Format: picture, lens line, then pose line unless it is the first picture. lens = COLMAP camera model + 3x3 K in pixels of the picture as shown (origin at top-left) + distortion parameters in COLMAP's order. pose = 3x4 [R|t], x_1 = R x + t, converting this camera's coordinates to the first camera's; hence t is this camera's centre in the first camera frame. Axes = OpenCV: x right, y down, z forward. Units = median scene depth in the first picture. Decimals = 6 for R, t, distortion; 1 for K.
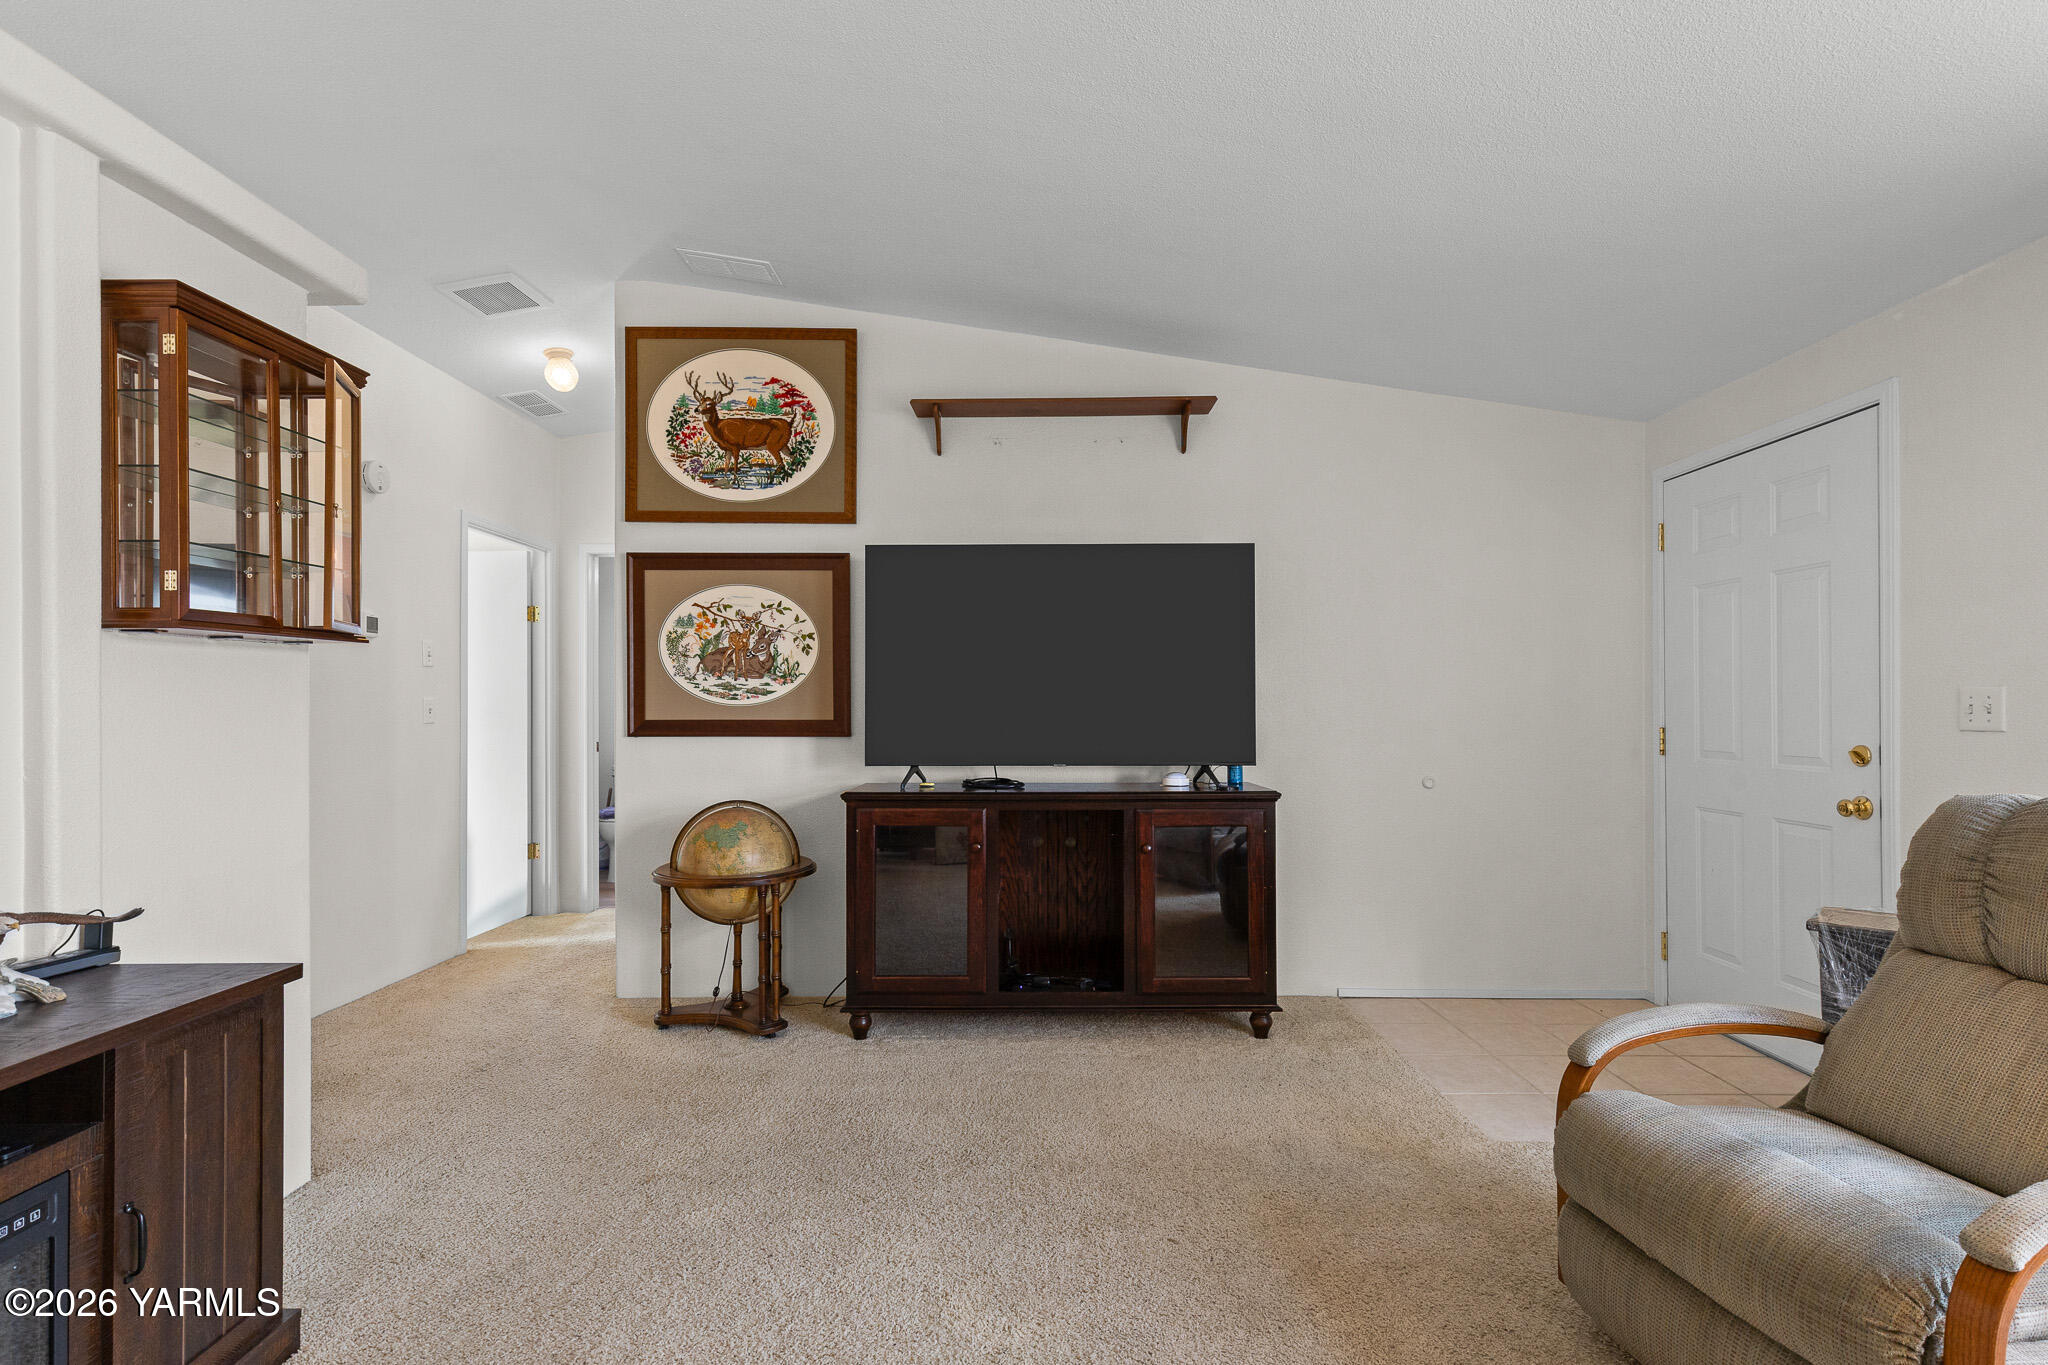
lens RADIAL K [[916.0, 0, 1030.7], [0, 916.0, 698.8], [0, 0, 1]] dist [0.001256, -0.000298]
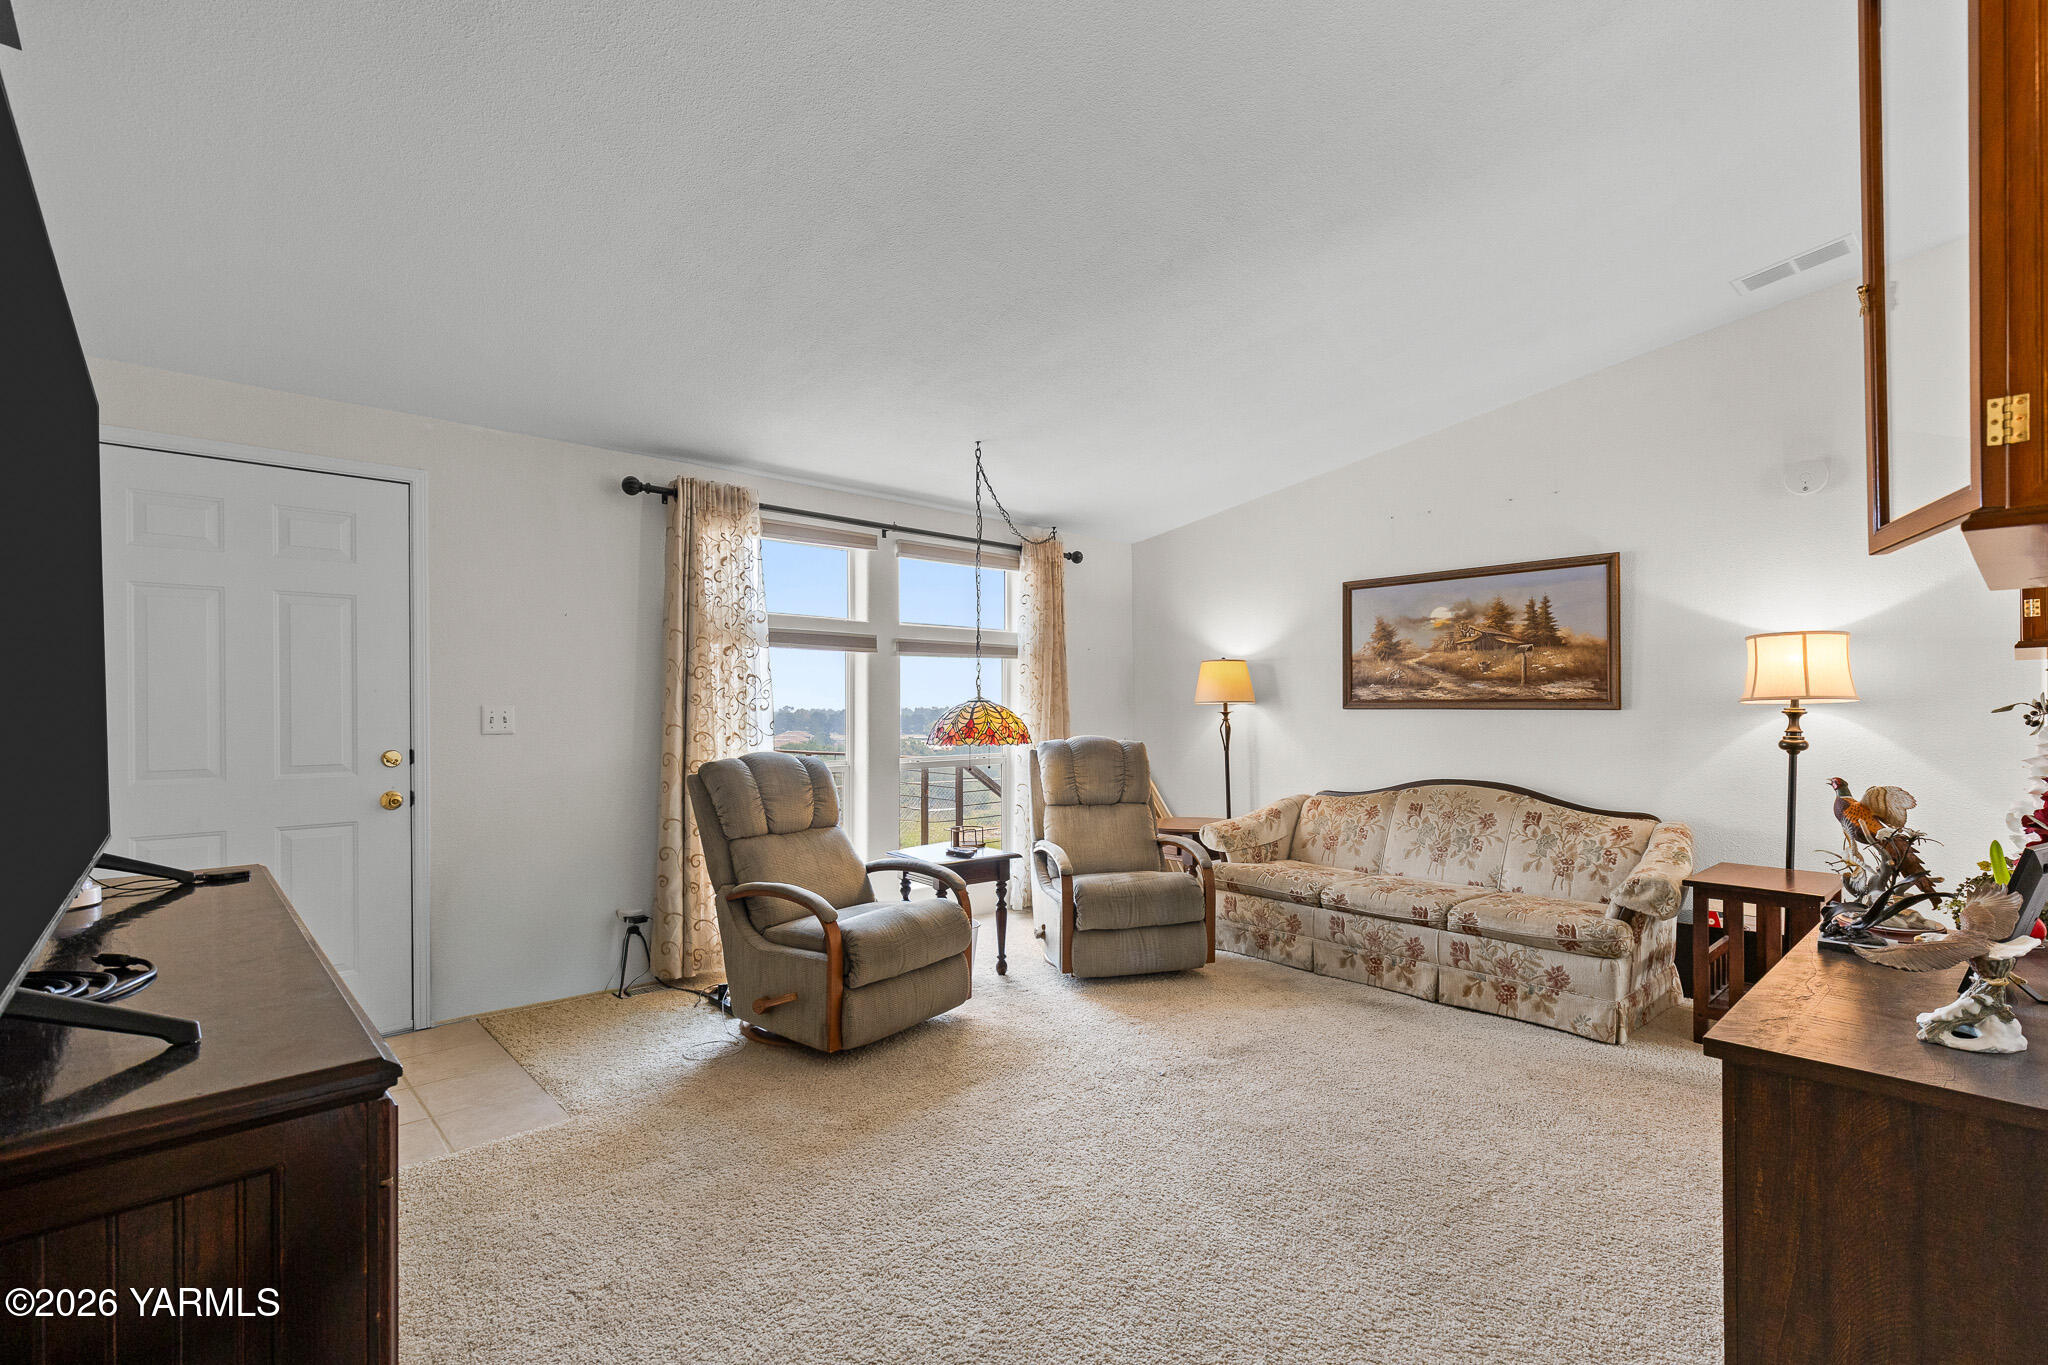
lens RADIAL K [[912.0, 0, 1026.9], [0, 912.0, 709.2], [0, 0, 1]] dist [0.000907, -0.000036]
pose [[-0.665468, 0.008148, 0.746382, -0.438798], [0.001169, 0.999951, -0.009874, 0.006045], [-0.746426, -0.005699, -0.665445, 0.873463]]
